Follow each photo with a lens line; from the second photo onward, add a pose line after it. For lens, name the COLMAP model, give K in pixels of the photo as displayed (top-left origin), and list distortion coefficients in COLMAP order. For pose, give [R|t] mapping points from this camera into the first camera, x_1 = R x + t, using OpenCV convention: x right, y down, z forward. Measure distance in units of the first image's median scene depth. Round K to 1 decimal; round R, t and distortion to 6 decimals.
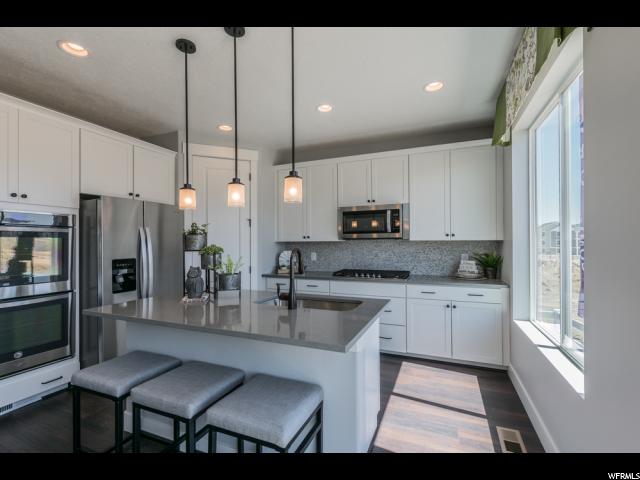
lens RADIAL K [[289.9, 0, 321.0], [0, 289.9, 241.4], [0, 0, 1]] dist [-0.001928, -0.000805]
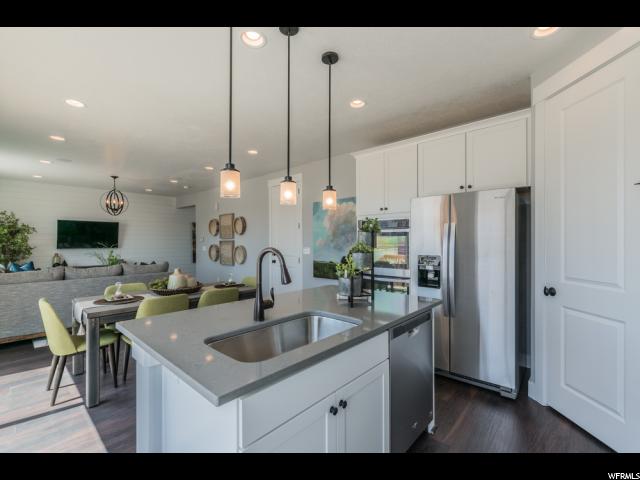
lens RADIAL K [[289.9, 0, 317.4], [0, 289.9, 241.0], [0, 0, 1]] dist [-0.001928, -0.000805]
pose [[-0.338253, 0.000920, -0.941055, 0.318635], [0.004438, 0.999990, -0.000618, 0.006539], [0.941045, -0.004386, -0.338253, 0.737659]]
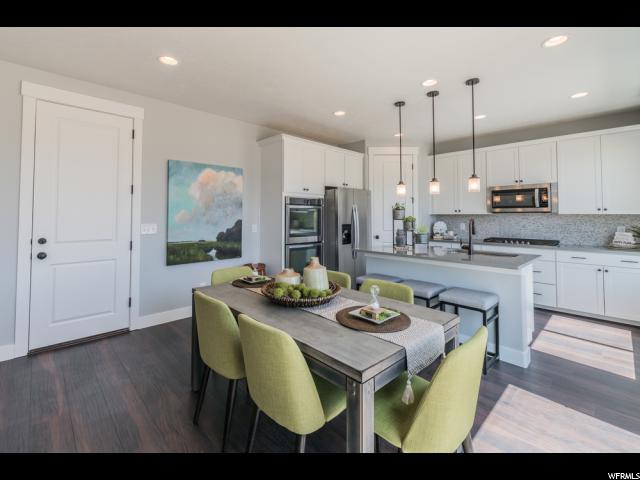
lens RADIAL K [[289.9, 0, 317.7], [0, 289.9, 206.7], [0, 0, 1]] dist [-0.001928, -0.000805]
pose [[0.921014, -0.004496, -0.389504, -0.137097], [-0.005640, 0.999675, -0.024875, 0.001986], [0.389489, 0.025107, 0.920689, -0.462957]]
